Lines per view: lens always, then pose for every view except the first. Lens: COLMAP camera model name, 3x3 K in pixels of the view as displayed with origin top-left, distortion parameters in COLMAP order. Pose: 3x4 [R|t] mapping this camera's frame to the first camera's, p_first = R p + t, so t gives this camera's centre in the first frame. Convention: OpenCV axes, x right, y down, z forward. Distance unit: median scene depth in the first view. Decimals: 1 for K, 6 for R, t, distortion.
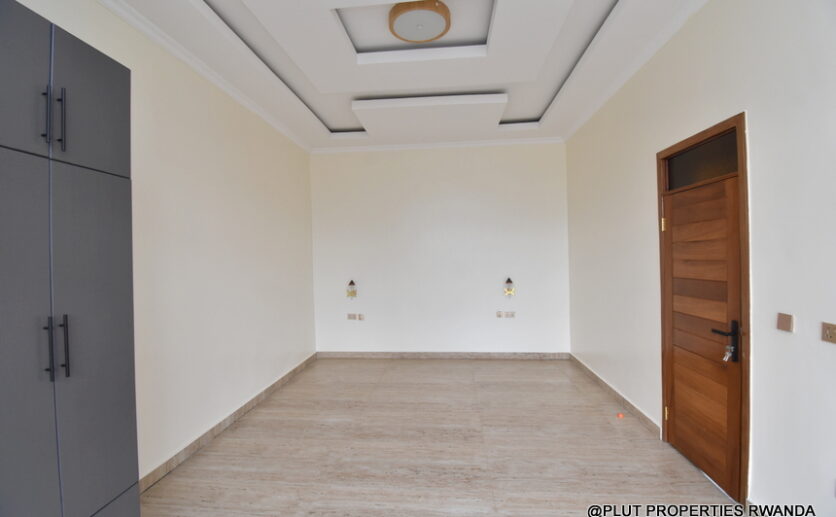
lens RADIAL K [[368.4, 0, 416.3], [0, 368.4, 258.5], [0, 0, 1]] dist [0.019128, -0.025564]
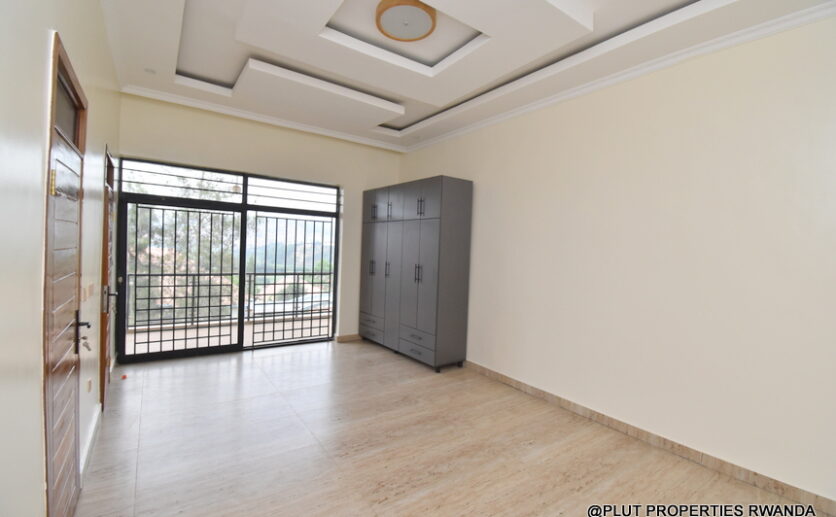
lens RADIAL K [[368.4, 0, 416.3], [0, 368.4, 258.5], [0, 0, 1]] dist [0.019128, -0.025564]
pose [[-0.760208, 0.003846, -0.649668, 0.611284], [-0.032525, 0.998503, 0.043970, -0.024023], [0.648865, 0.054557, -0.758945, 1.706746]]
